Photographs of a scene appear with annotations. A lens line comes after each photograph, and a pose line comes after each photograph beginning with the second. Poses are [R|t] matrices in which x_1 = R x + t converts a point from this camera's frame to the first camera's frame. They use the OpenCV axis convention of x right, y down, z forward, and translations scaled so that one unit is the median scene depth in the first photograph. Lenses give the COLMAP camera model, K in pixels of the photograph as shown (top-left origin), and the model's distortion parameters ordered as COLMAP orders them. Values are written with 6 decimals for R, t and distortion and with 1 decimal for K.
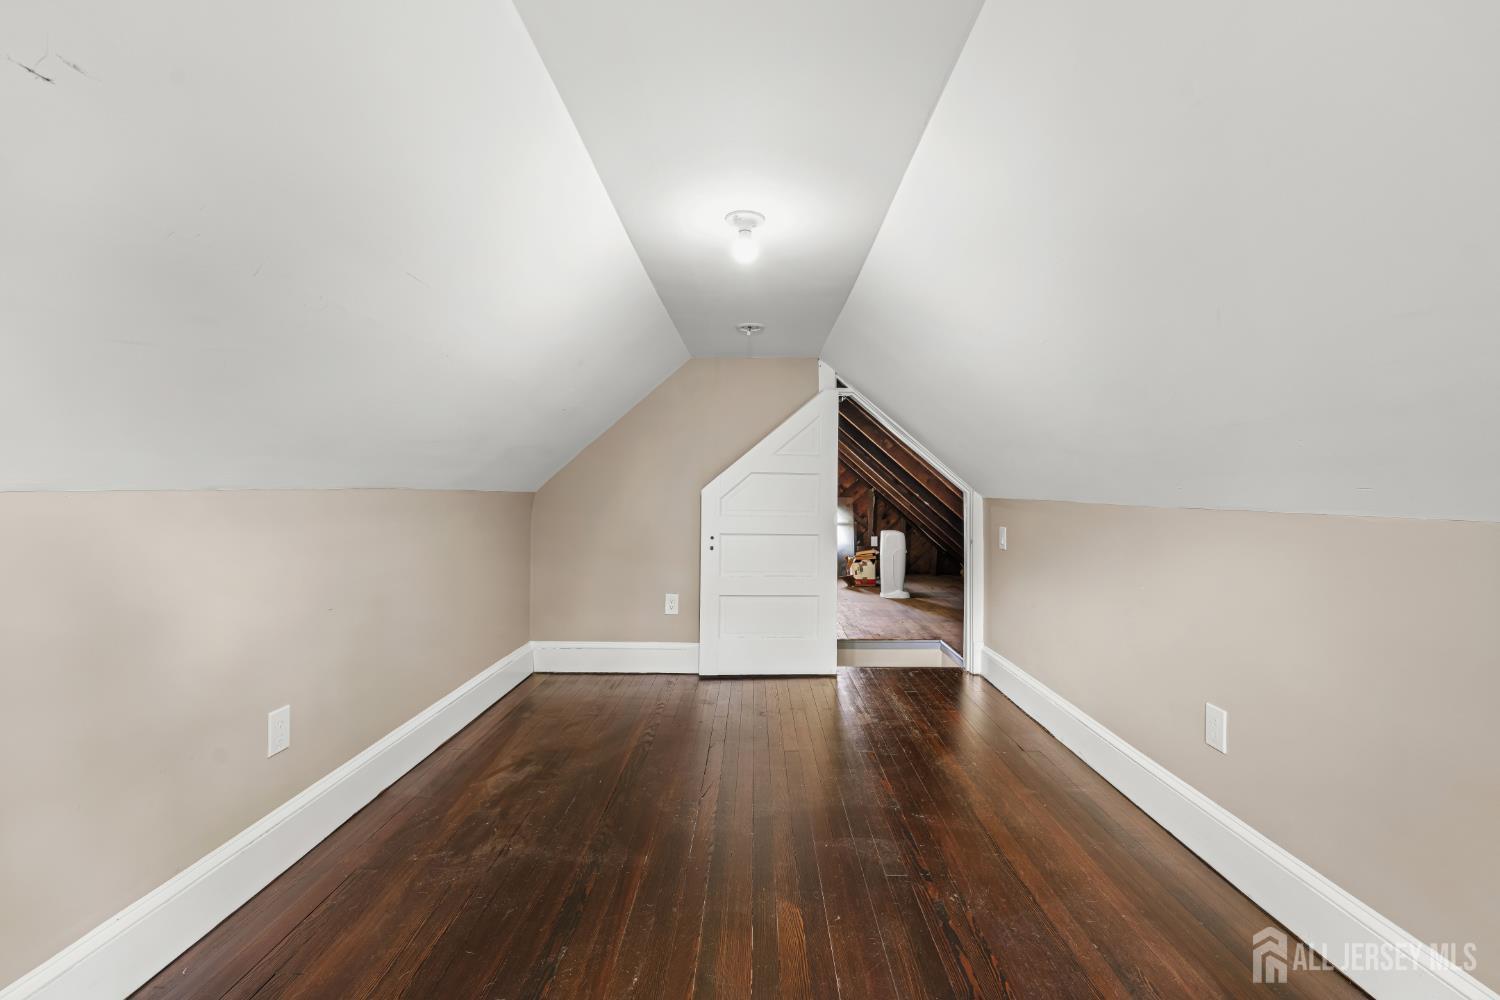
lens RADIAL K [[642.0, 0, 750.7], [0, 642.0, 497.7], [0, 0, 1]] dist [-0.006963, 0.000140]
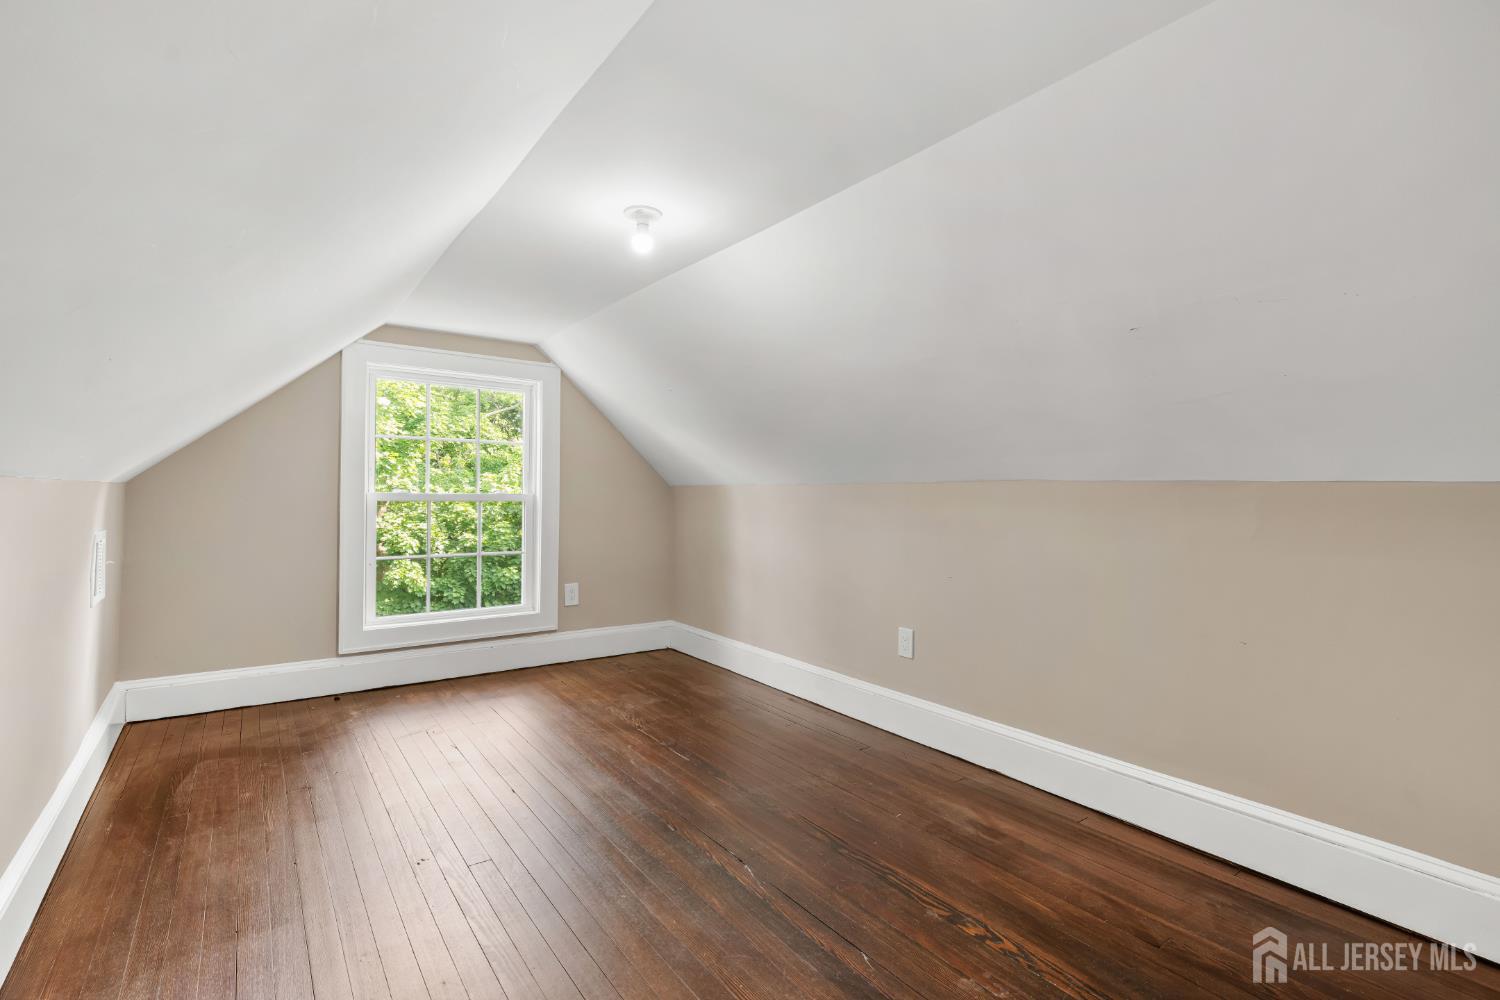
lens RADIAL K [[676.8, 0, 750.9], [0, 676.8, 494.9], [0, 0, 1]] dist [-0.001719, 0.003384]
pose [[-0.800317, -0.006957, -0.599537, 0.379994], [-0.009341, 0.999956, 0.000866, 0.006929], [0.599504, 0.006293, -0.800347, 1.501579]]
